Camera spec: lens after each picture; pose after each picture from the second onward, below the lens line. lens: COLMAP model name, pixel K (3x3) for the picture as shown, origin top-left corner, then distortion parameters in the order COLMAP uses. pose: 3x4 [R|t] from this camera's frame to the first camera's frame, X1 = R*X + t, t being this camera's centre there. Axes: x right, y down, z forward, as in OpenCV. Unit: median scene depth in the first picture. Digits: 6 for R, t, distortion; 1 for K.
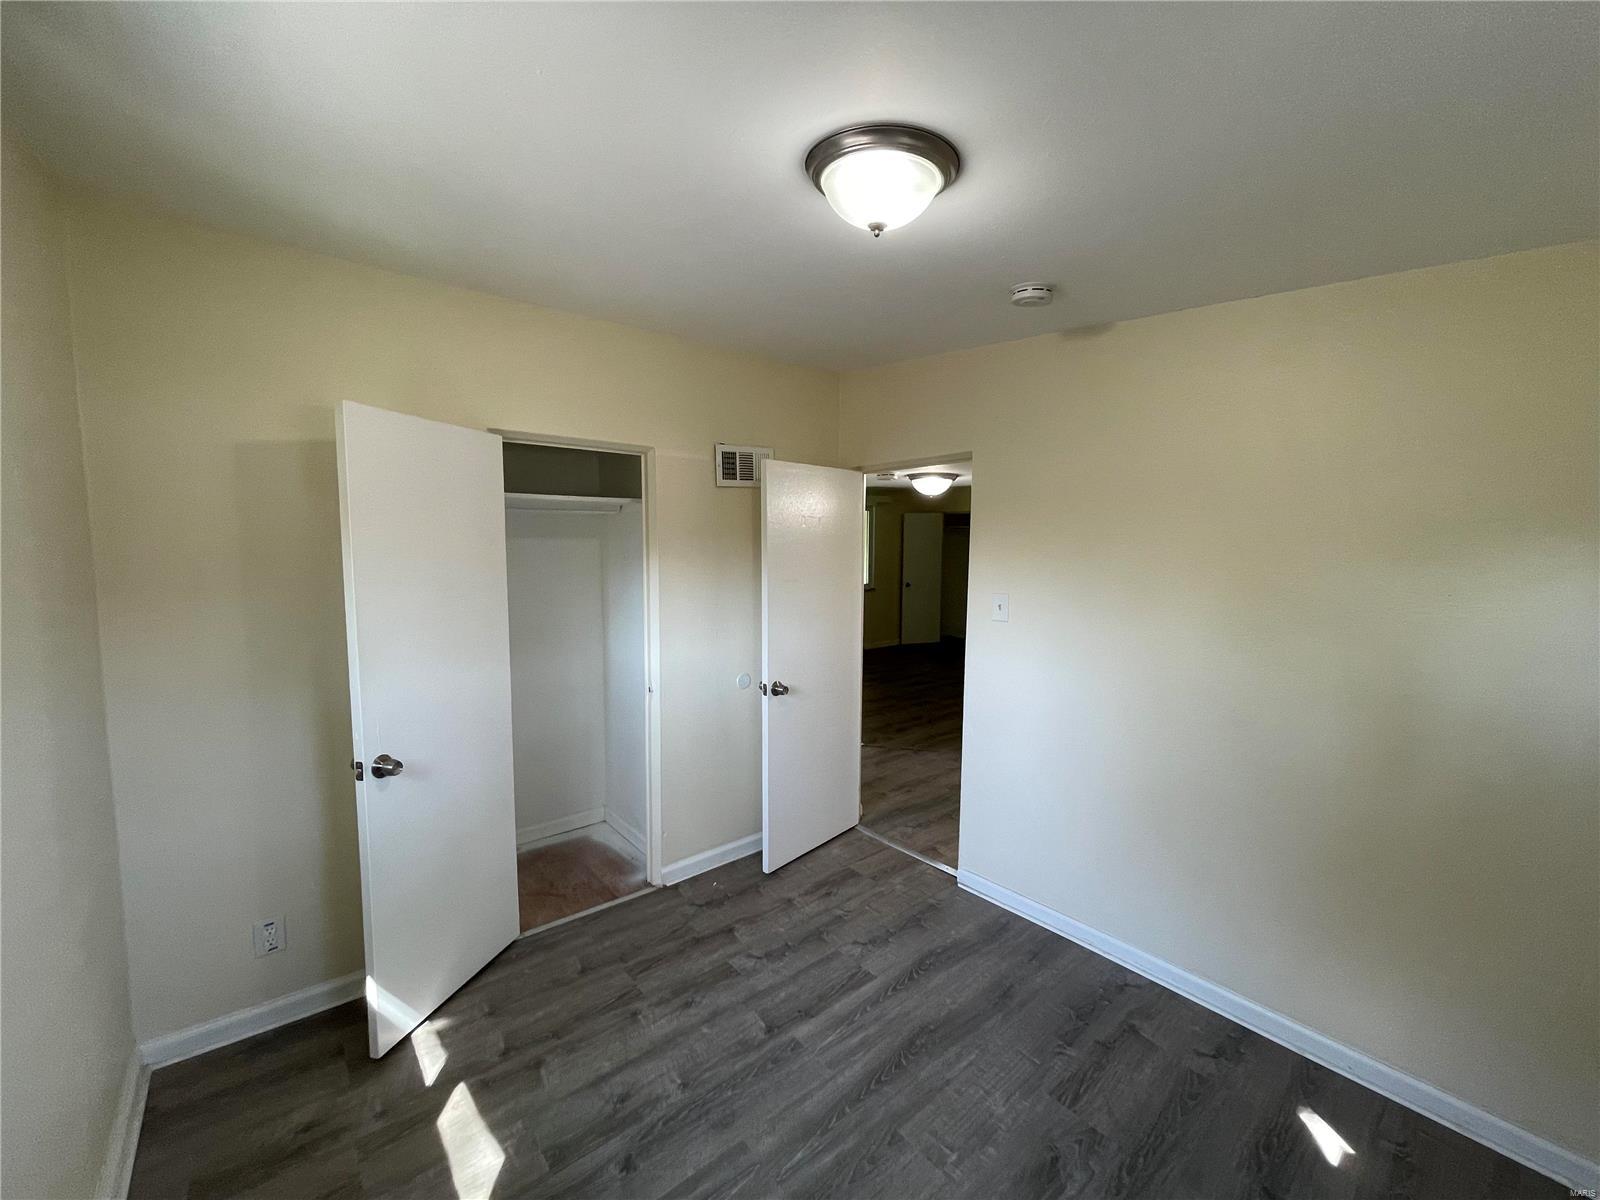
lens RADIAL K [[643.8, 0, 801.2], [0, 643.8, 599.9], [0, 0, 1]] dist [0.001642, 0.000248]
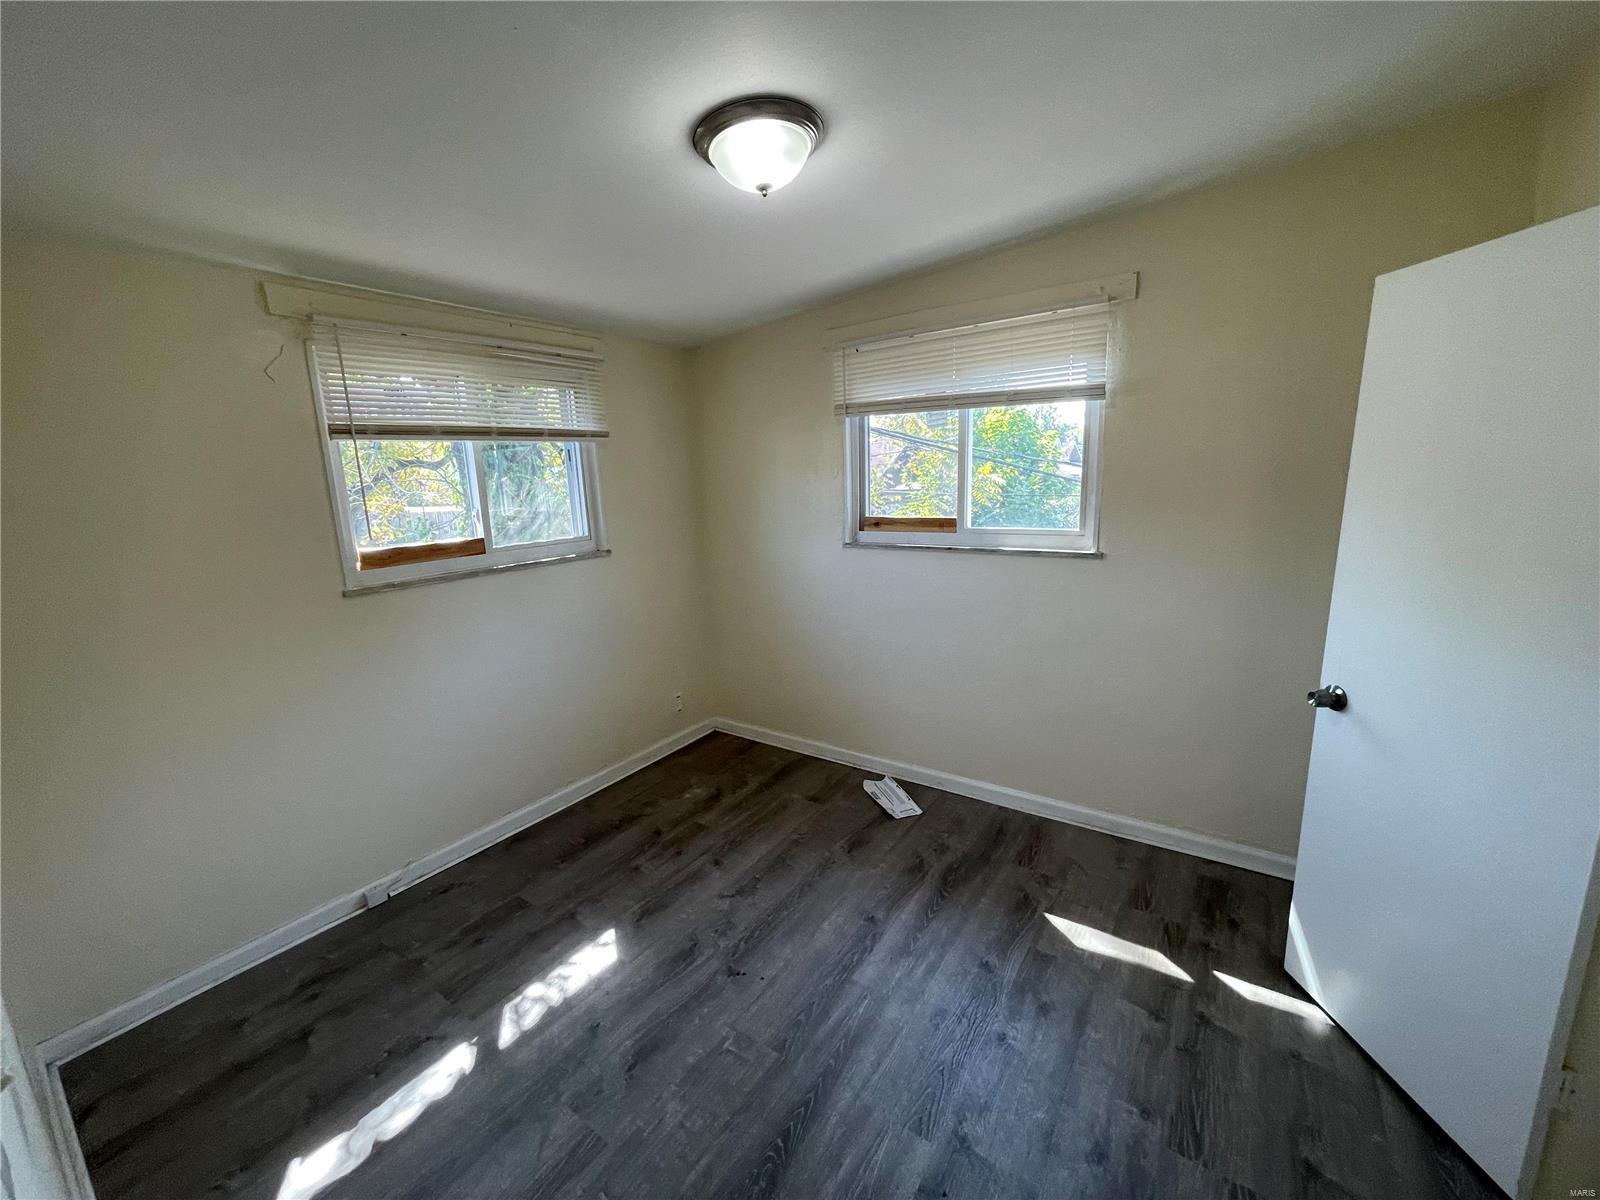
lens RADIAL K [[643.8, 0, 796.9], [0, 643.8, 597.5], [0, 0, 1]] dist [0.001642, 0.000248]
pose [[-0.965493, 0.079589, -0.247968, 0.293532], [0.007799, 0.960566, 0.277942, -0.138033], [0.260311, 0.266417, -0.928041, 1.625971]]
